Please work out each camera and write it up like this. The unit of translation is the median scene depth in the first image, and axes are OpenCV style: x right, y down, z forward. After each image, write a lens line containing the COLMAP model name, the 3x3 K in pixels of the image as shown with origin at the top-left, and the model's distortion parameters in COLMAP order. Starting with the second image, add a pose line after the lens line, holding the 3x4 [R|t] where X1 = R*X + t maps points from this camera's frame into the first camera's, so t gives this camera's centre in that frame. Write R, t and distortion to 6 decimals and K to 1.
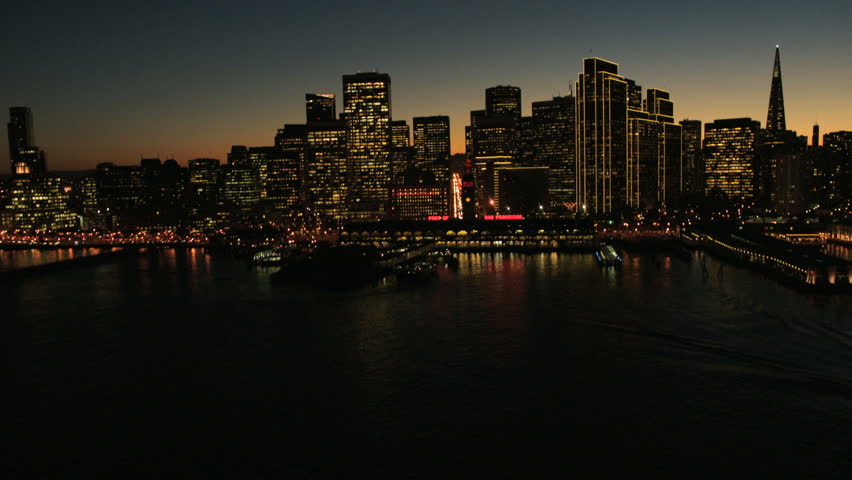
lens RADIAL K [[645.5, 0, 429.0], [0, 645.5, 237.0], [0, 0, 1]] dist [-0.076790, 0.057748]
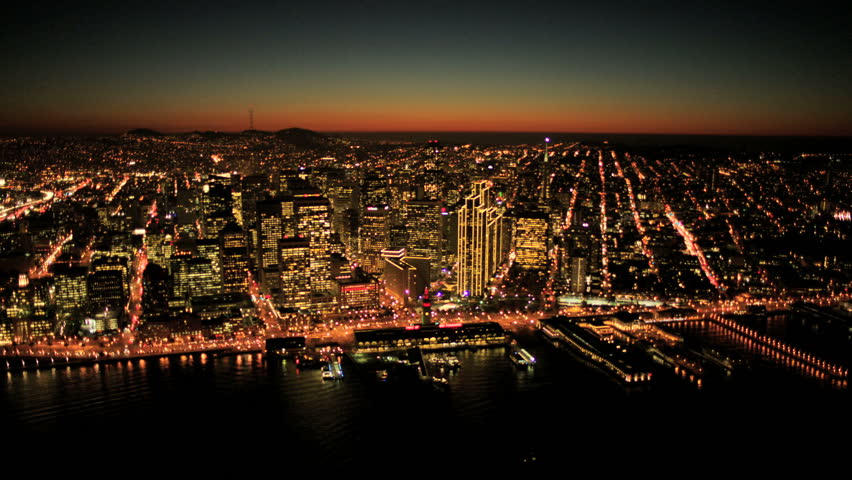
lens RADIAL K [[645.5, 0, 421.6], [0, 645.5, 241.4], [0, 0, 1]] dist [-0.076790, 0.057748]
pose [[0.921183, -0.034998, 0.387553, -0.420546], [0.009495, 0.997672, 0.067526, -0.254862], [-0.389014, -0.058524, 0.919371, -0.358854]]
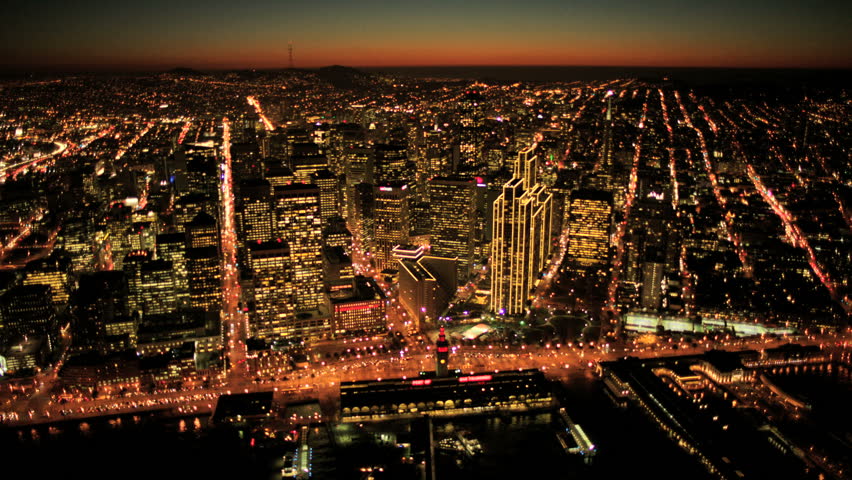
lens RADIAL K [[645.5, 0, 422.6], [0, 645.5, 248.8], [0, 0, 1]] dist [-0.076790, 0.057748]
pose [[0.947061, -0.065615, 0.314276, -0.238039], [0.010238, 0.984567, 0.174707, -0.336123], [-0.320889, -0.162241, 0.933117, -0.038012]]
